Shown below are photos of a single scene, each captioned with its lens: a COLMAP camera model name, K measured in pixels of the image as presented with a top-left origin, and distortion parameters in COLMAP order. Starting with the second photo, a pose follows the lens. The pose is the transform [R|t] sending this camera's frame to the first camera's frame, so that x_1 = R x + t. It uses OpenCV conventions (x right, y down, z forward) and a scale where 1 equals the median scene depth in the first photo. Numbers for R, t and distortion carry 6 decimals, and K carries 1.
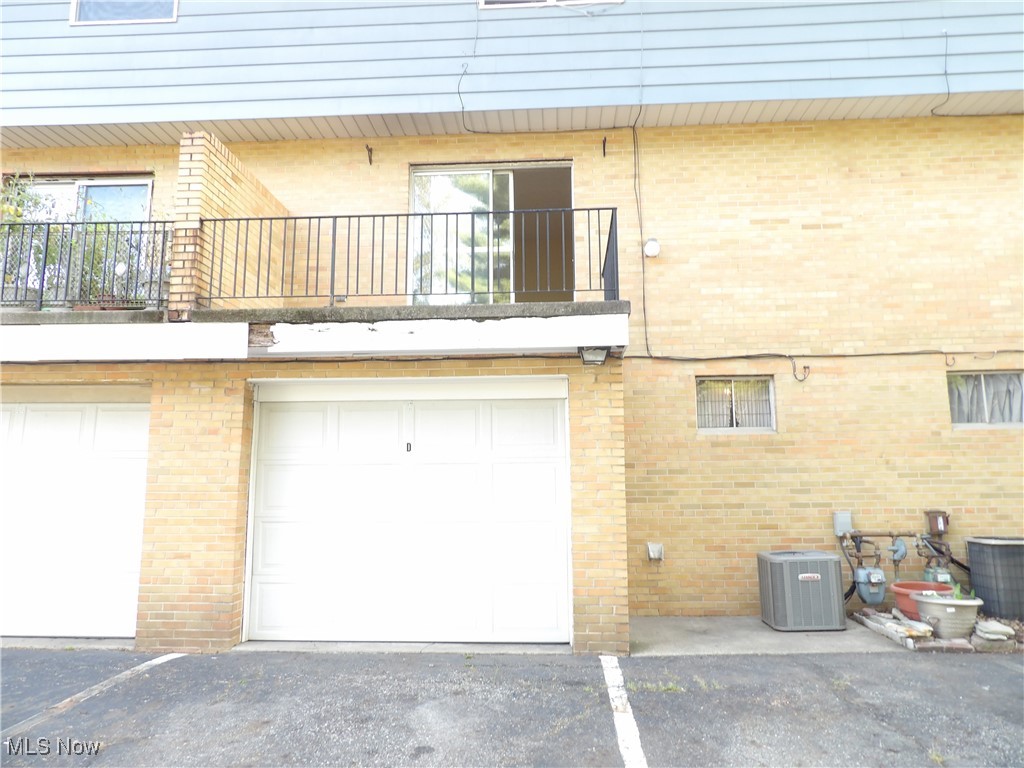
lens RADIAL K [[728.9, 0, 512.4], [0, 728.9, 376.2], [0, 0, 1]] dist [-0.031531, 0.025255]
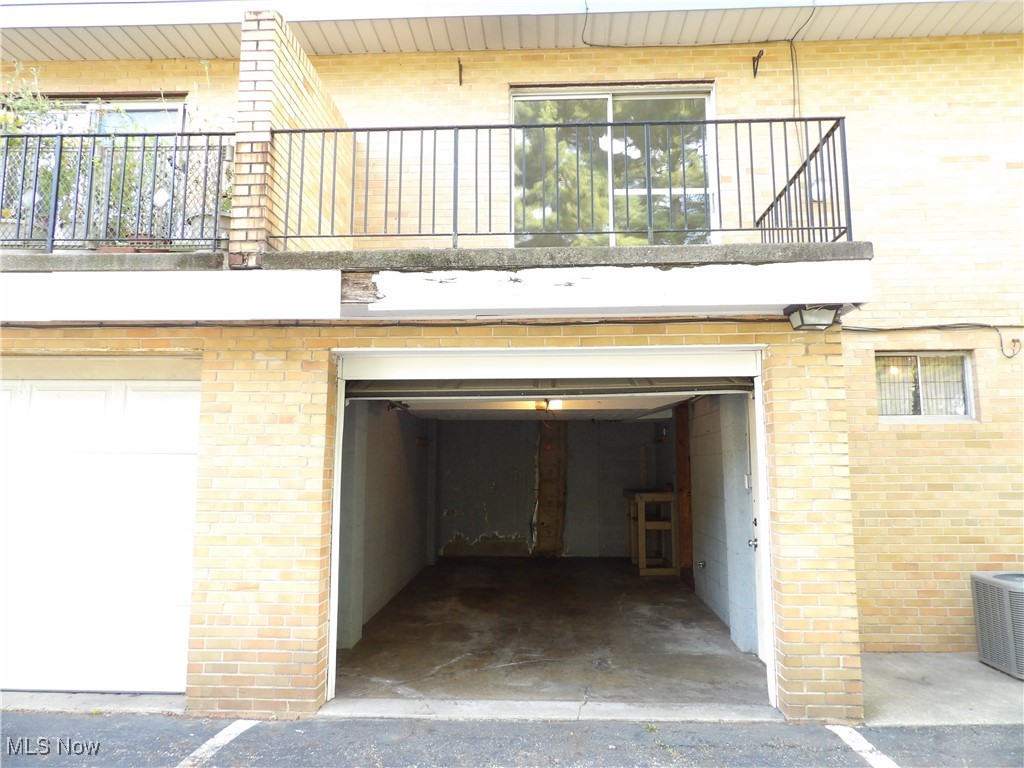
lens RADIAL K [[728.9, 0, 515.8], [0, 728.9, 377.6], [0, 0, 1]] dist [-0.031531, 0.025255]
pose [[0.999912, 0.004192, 0.012609, -0.185298], [-0.004465, 0.999756, 0.021653, 0.016402], [-0.012515, -0.021708, 0.999686, 0.251084]]
